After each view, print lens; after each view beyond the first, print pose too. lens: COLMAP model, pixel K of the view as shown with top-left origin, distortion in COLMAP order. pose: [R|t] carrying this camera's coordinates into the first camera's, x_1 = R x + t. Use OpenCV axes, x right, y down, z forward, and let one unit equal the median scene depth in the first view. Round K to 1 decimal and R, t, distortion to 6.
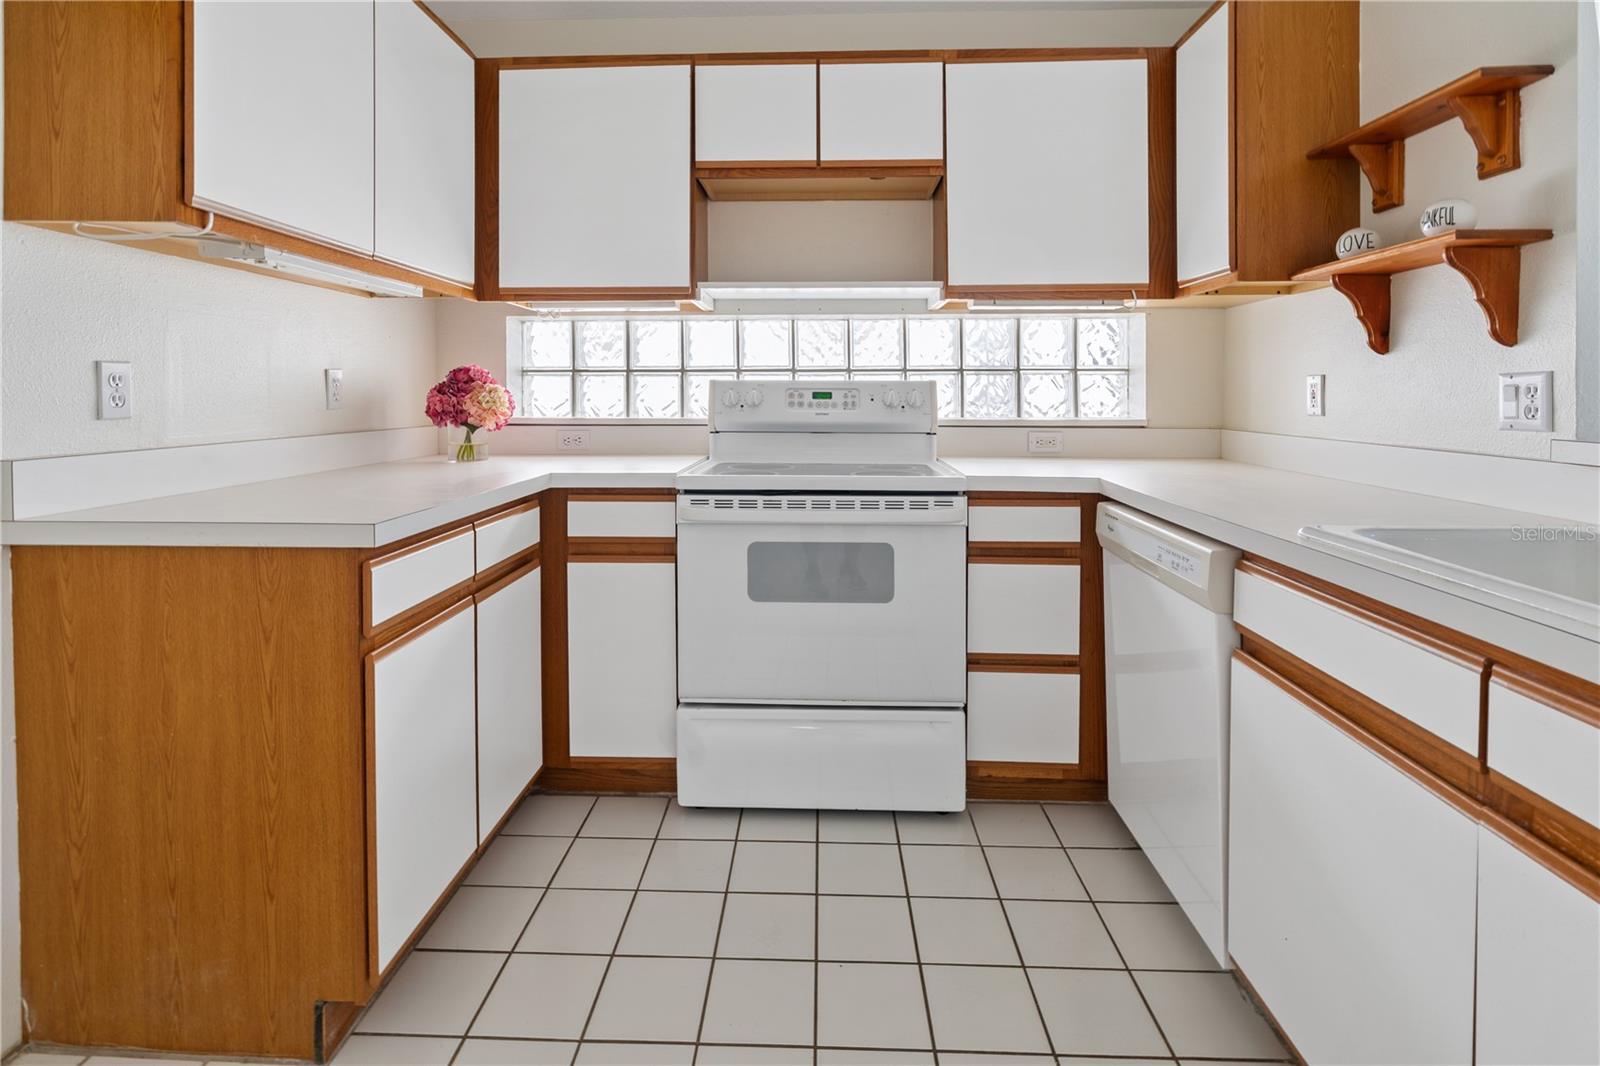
lens RADIAL K [[773.9, 0, 792.1], [0, 773.9, 398.9], [0, 0, 1]] dist [-0.001942, -0.000822]
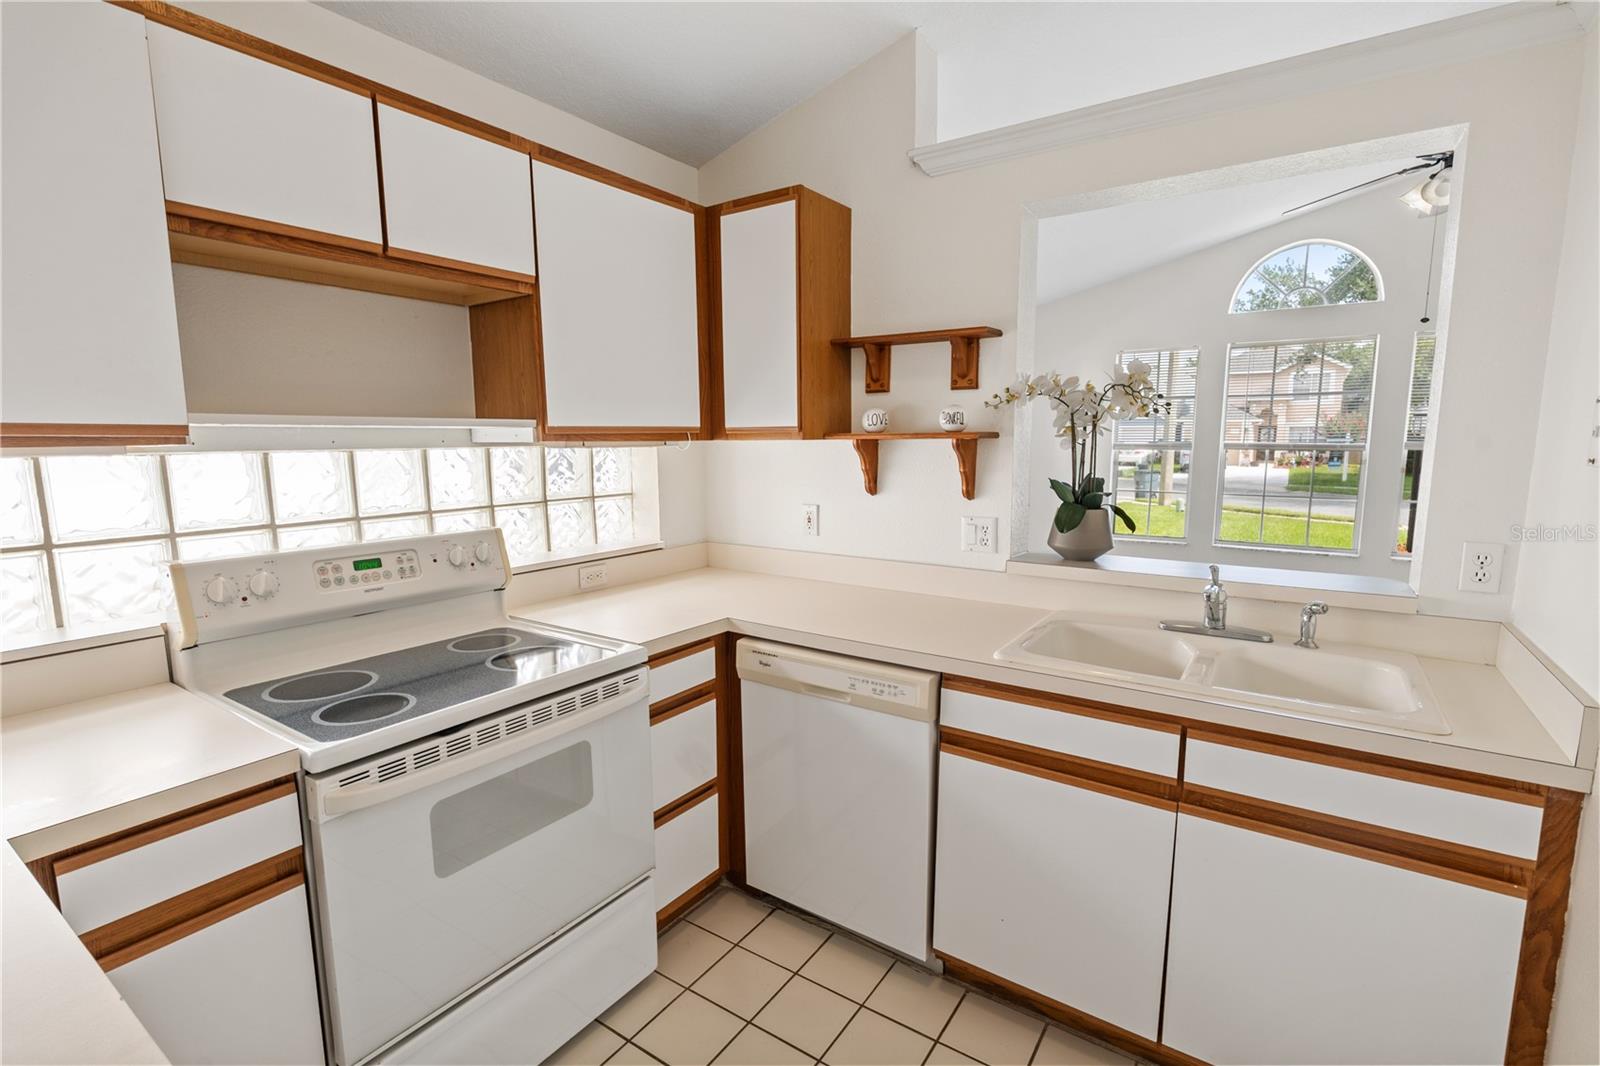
lens RADIAL K [[747.8, 0, 800.0], [0, 747.8, 533.0], [0, 0, 1]] dist [0.000790, 0.000091]
pose [[0.528882, -0.113766, 0.841036, -0.435261], [0.013909, 0.992004, 0.125440, -0.150827], [-0.848581, -0.054645, 0.526236, 0.358205]]
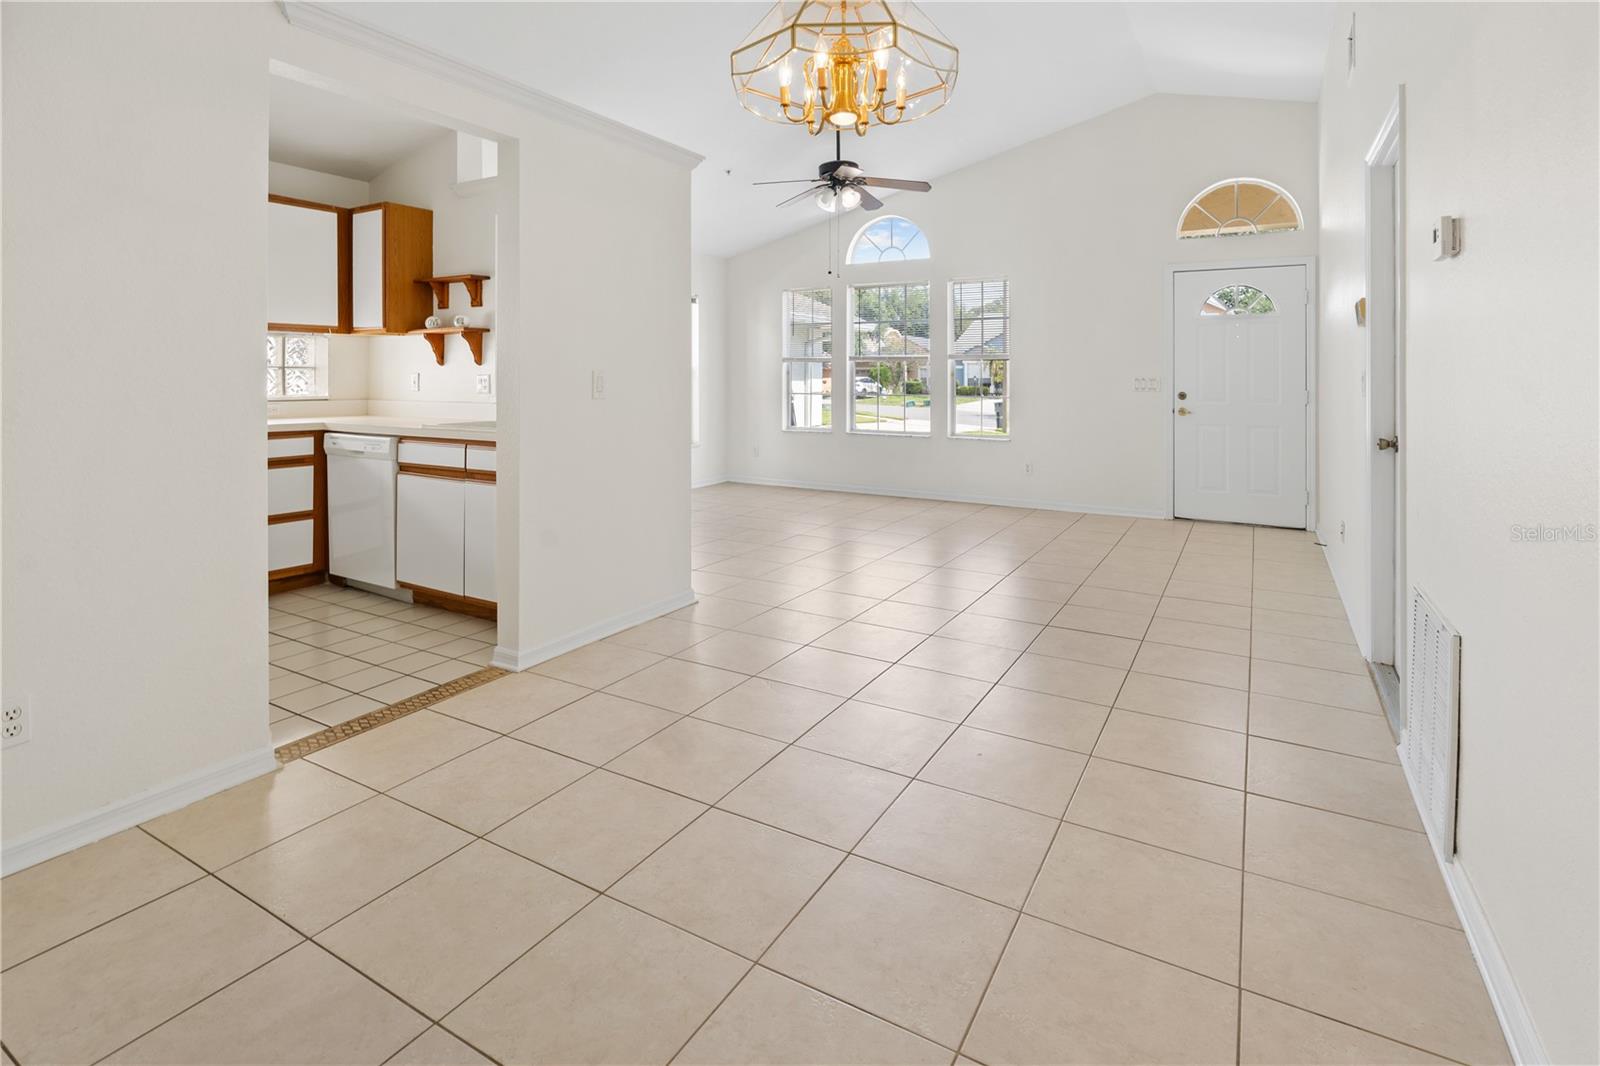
lens RADIAL K [[793.2, 0, 797.6], [0, 793.2, 369.7], [0, 0, 1]] dist [0.000961, 0.000071]
pose [[0.466156, 0.009616, 0.884650, -0.905403], [0.007787, 0.999858, -0.014972, 0.002477], [-0.884668, 0.013868, 0.466015, -1.135366]]
